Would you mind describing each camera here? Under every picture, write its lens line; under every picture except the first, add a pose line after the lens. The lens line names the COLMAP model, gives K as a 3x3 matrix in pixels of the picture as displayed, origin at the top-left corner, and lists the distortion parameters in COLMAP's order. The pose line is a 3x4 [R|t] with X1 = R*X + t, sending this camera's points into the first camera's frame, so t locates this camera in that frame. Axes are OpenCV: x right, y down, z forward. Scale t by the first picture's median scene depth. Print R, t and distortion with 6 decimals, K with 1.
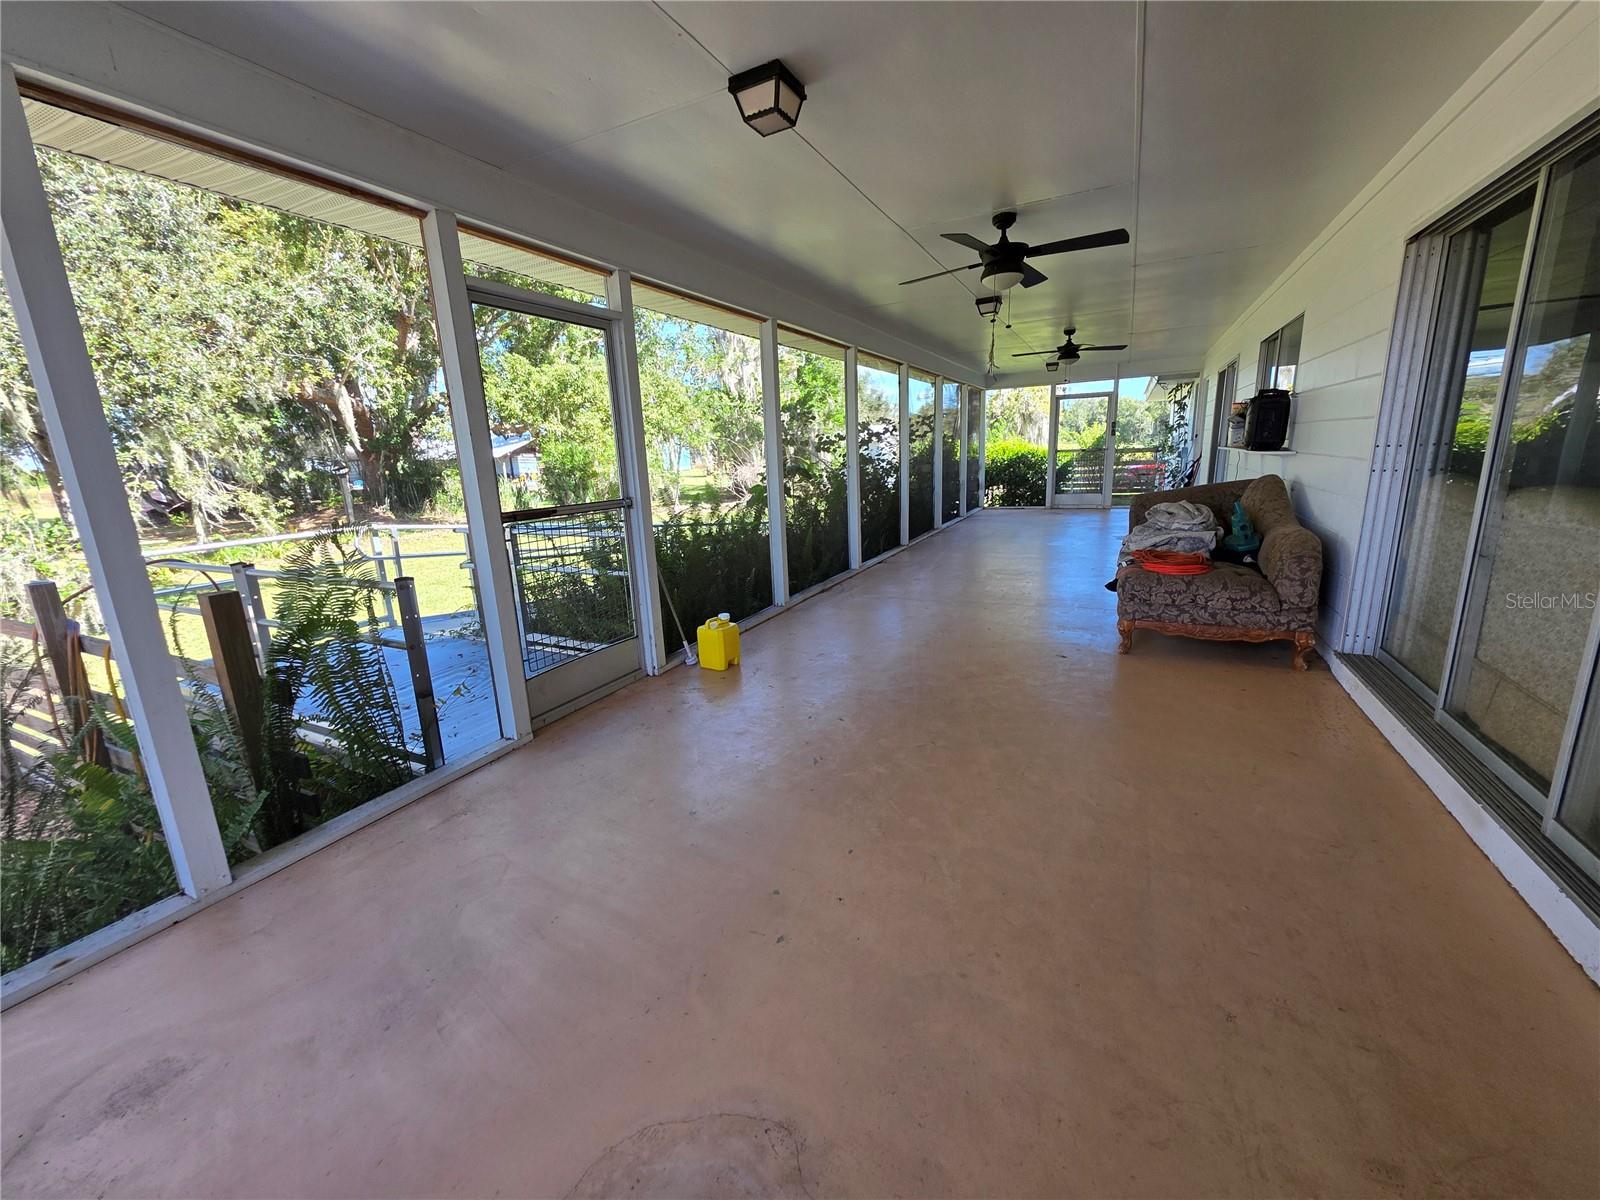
lens RADIAL K [[639.5, 0, 797.7], [0, 639.5, 591.6], [0, 0, 1]] dist [0.000726, 0.000822]
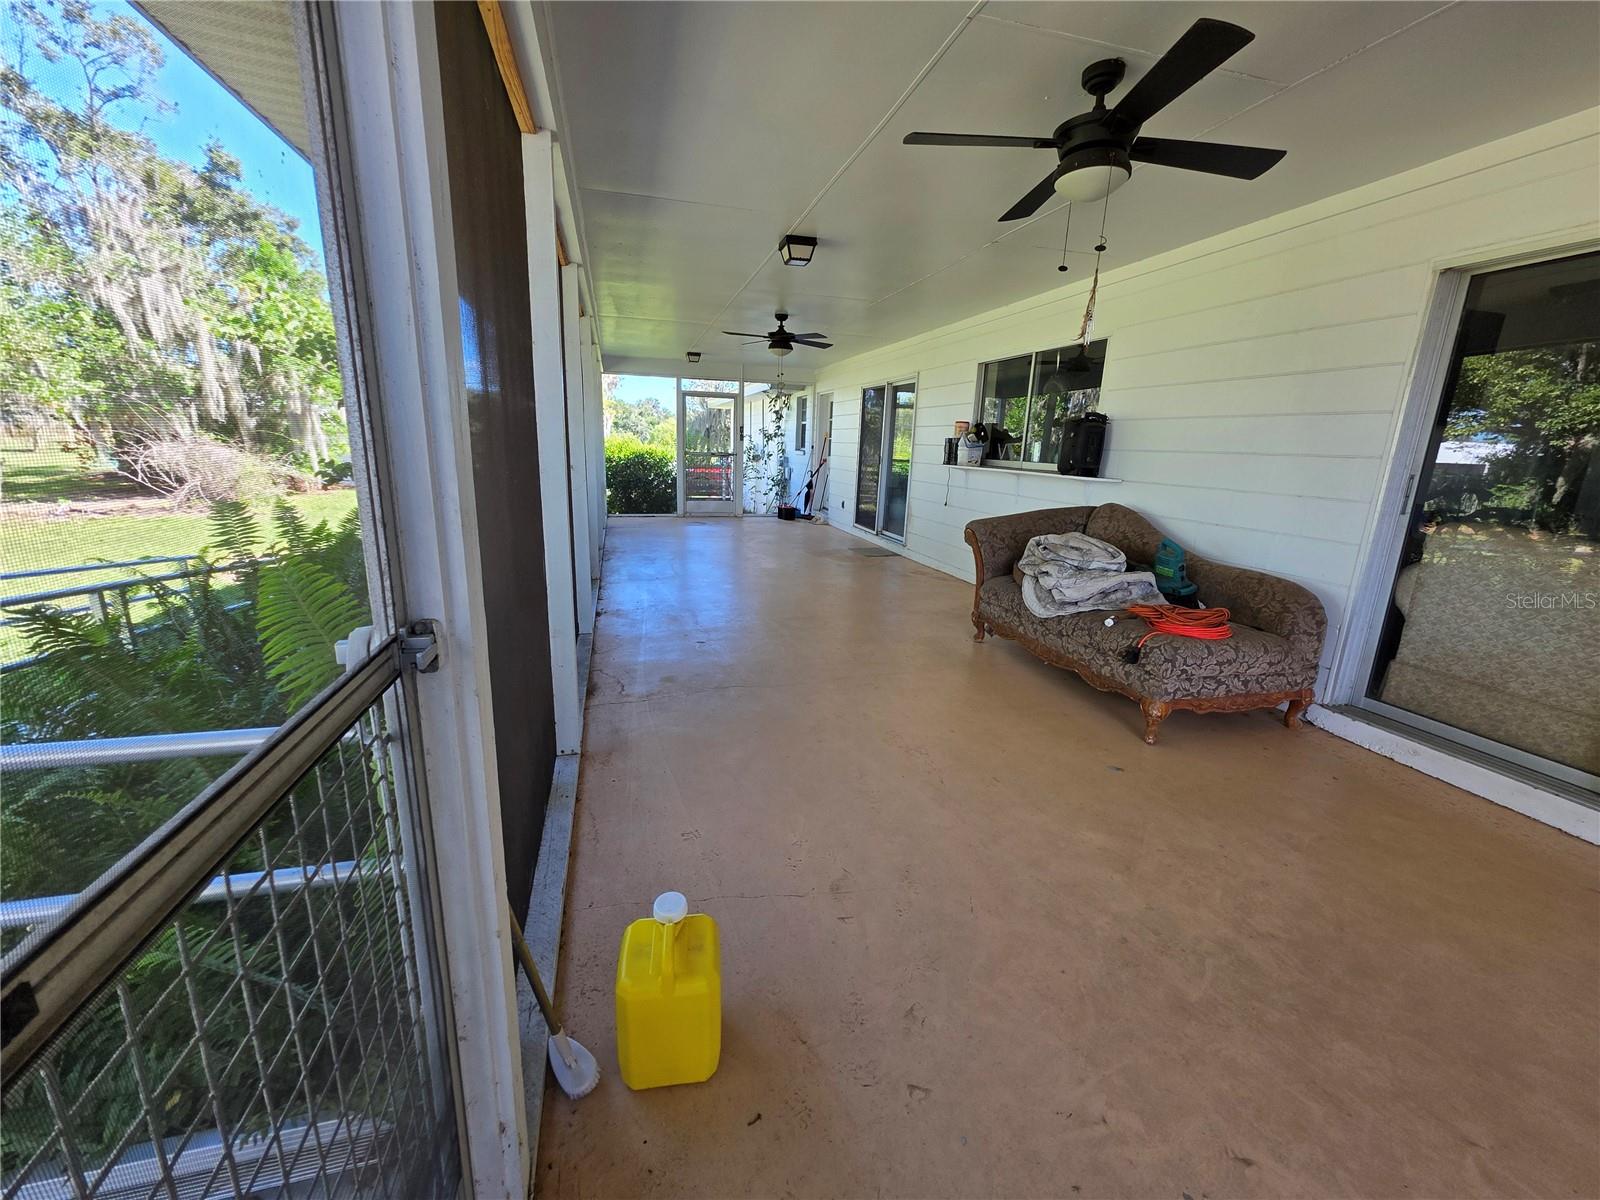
lens RADIAL K [[639.5, 0, 797.7], [0, 639.5, 591.6], [0, 0, 1]] dist [0.000726, 0.000822]
pose [[0.739062, -0.083723, 0.668415, -0.100950], [0.078577, 0.996187, 0.037897, -0.049939], [-0.669039, 0.024514, 0.742823, 0.244104]]
